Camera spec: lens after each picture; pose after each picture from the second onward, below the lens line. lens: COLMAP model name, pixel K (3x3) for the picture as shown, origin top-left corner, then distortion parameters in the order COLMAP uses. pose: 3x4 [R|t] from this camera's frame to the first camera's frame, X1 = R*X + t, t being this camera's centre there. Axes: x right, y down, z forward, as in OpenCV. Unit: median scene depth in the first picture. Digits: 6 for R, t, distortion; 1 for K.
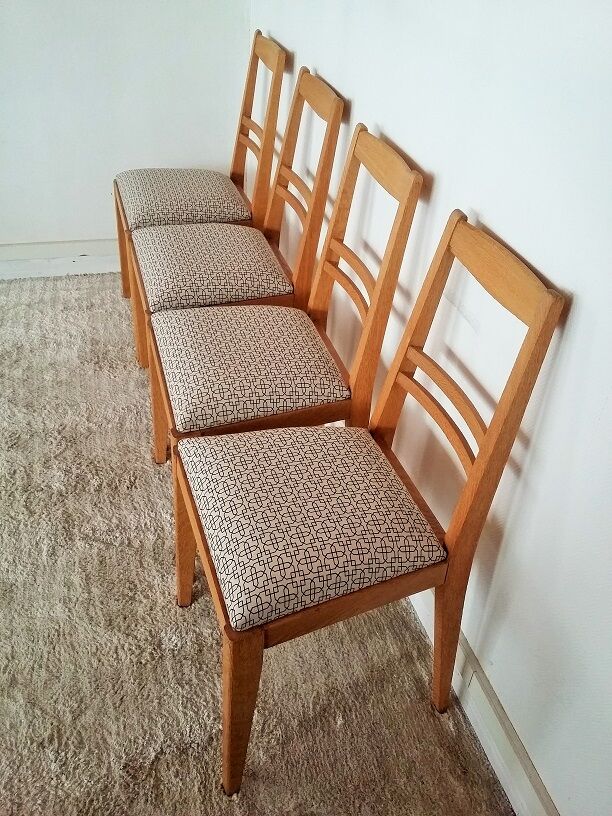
lens RADIAL K [[754.1, 0, 306.0], [0, 754.1, 408.0], [0, 0, 1]] dist [0.093529, -0.192157]
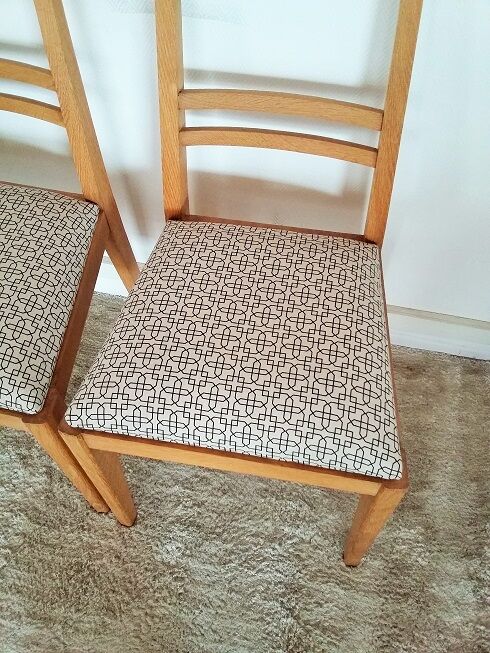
lens RADIAL K [[603.5, 0, 245.0], [0, 603.5, 326.5], [0, 0, 1]] dist [0.093529, -0.192157]
pose [[0.476831, -0.777116, 0.410760, -0.225849], [0.560318, 0.628781, 0.539145, -0.195293], [-0.677256, -0.026925, 0.735254, 0.429632]]
